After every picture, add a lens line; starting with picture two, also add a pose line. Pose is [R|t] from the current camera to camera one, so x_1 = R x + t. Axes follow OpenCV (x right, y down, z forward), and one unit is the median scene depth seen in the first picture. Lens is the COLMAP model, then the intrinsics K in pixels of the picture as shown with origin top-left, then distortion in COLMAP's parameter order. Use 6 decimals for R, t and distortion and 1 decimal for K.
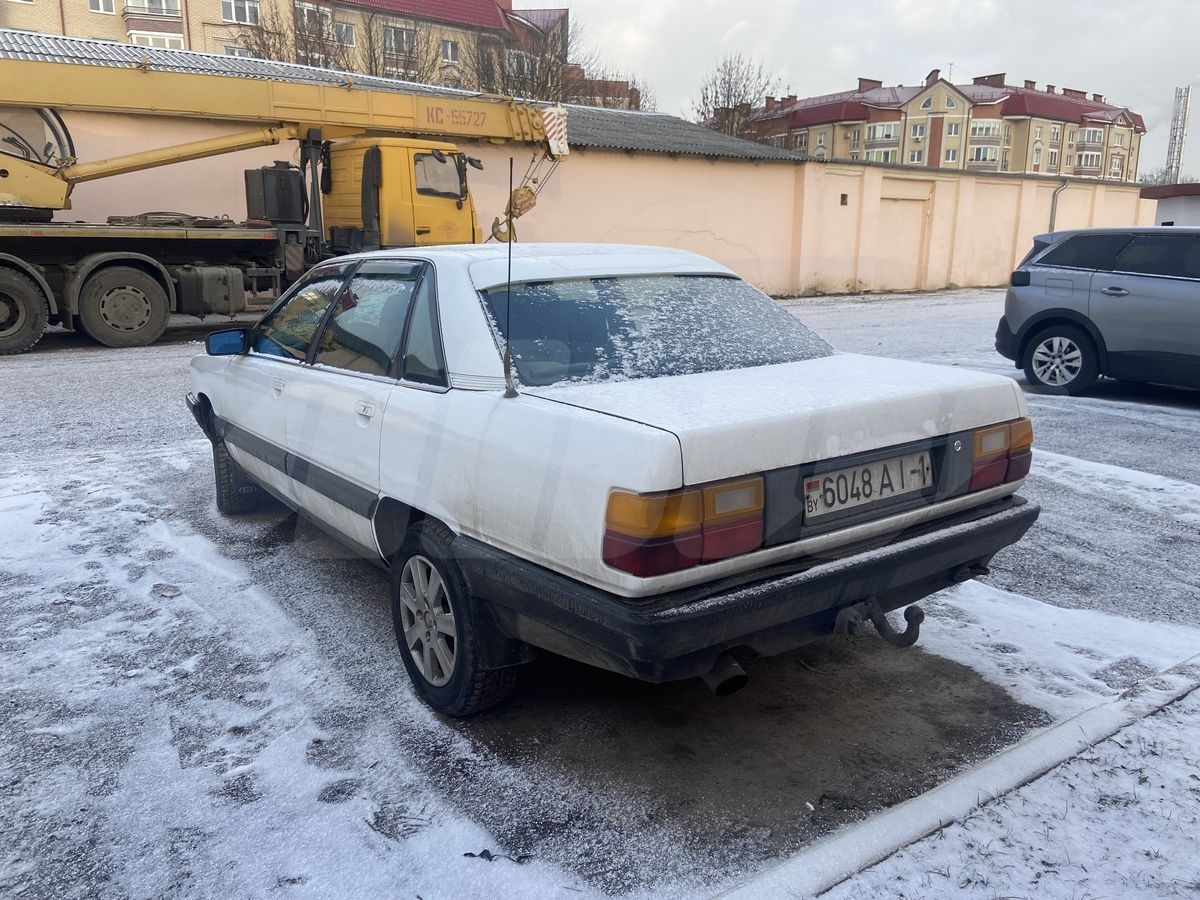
lens RADIAL K [[896.6, 0, 598.2], [0, 896.6, 430.6], [0, 0, 1]] dist [0.128655, -0.163131]
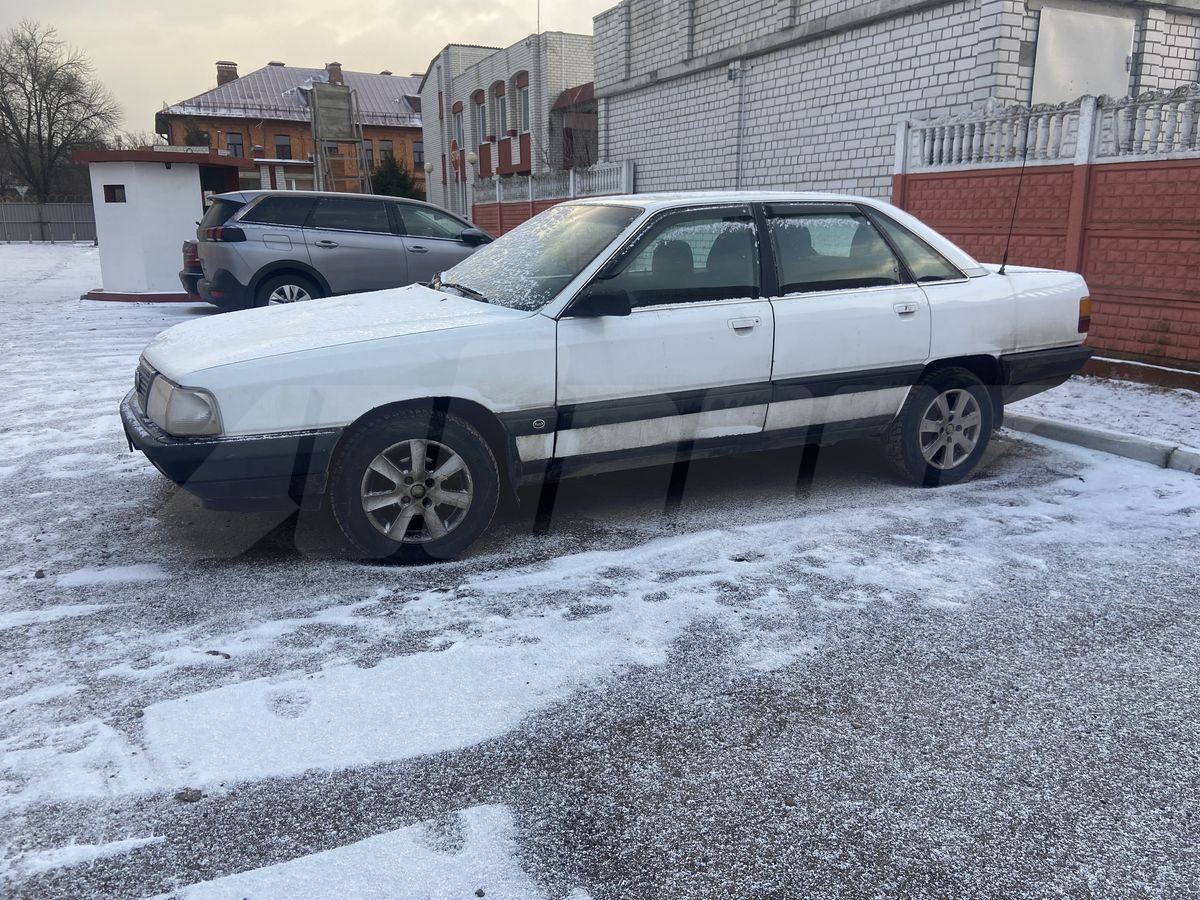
lens RADIAL K [[896.6, 0, 598.2], [0, 896.6, 430.6], [0, 0, 1]] dist [0.128655, -0.163131]
pose [[0.174020, -0.220842, 0.959659, -1.499621], [0.188700, 0.963947, 0.187611, -0.168548], [-0.966493, 0.148439, 0.209419, 1.031594]]
